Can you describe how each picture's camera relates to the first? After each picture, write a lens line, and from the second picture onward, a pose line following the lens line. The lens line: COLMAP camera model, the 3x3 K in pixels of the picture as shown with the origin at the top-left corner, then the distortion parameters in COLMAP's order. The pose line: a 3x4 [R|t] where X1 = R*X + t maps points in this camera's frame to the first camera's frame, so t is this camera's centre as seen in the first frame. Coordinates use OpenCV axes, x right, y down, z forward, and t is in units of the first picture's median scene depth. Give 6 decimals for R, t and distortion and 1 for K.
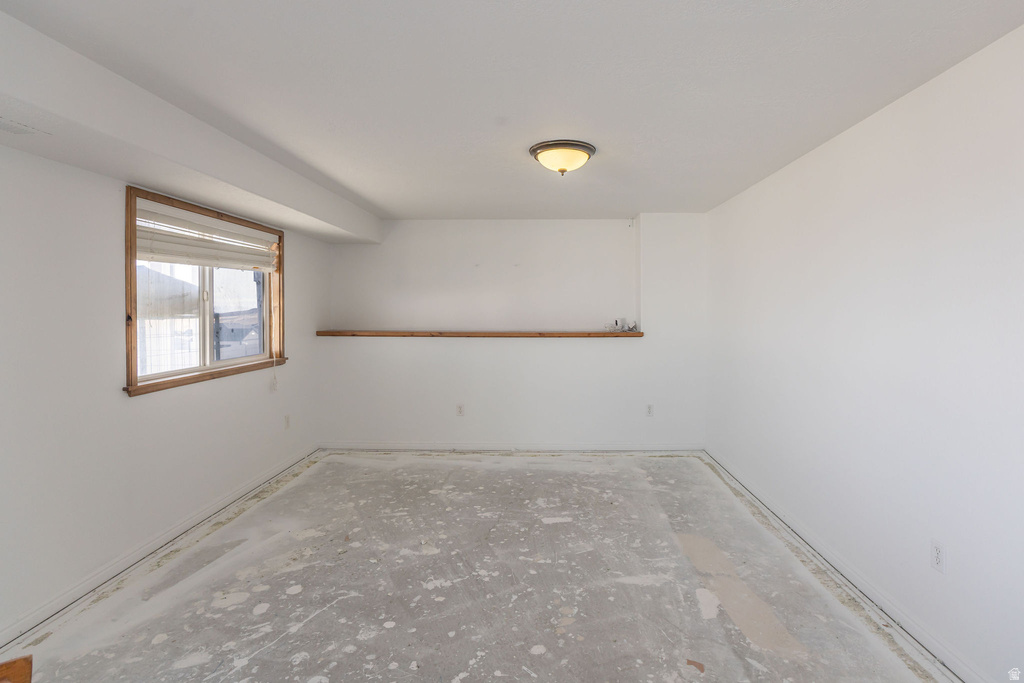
lens RADIAL K [[510.3, 0, 517.7], [0, 510.3, 317.1], [0, 0, 1]] dist [-0.002392, -0.000349]
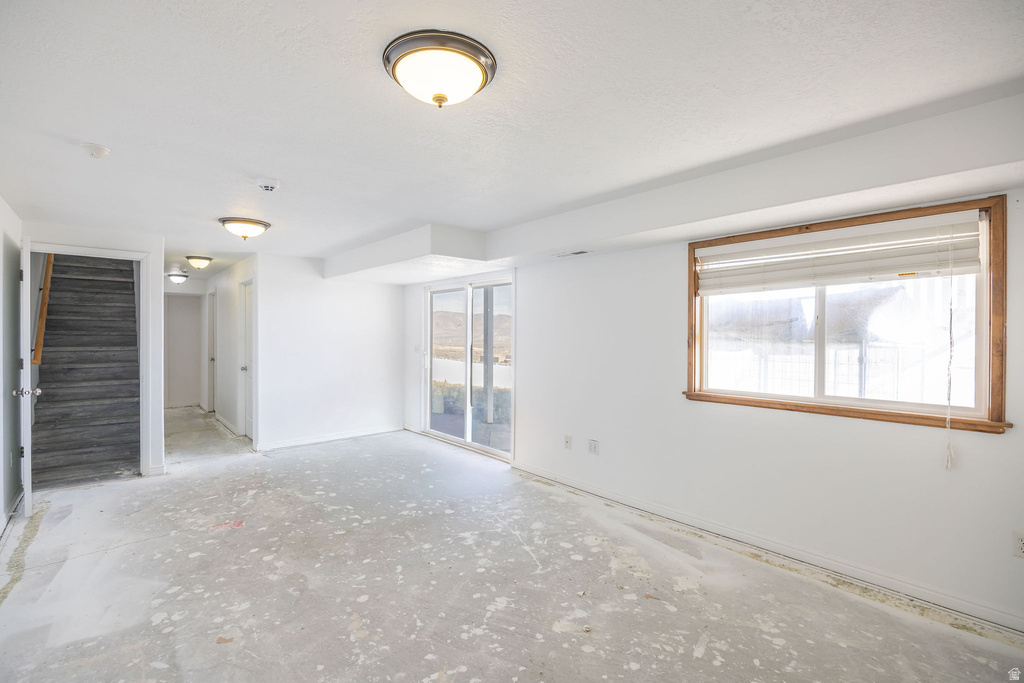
lens RADIAL K [[472.6, 0, 512.0], [0, 472.6, 341.5], [0, 0, 1]] dist [-0.000557, 0.000094]
pose [[-0.724839, 0.005110, -0.688899, 0.448644], [-0.013183, 0.999687, 0.021286, -0.018007], [0.688792, 0.024510, -0.724544, 1.617671]]
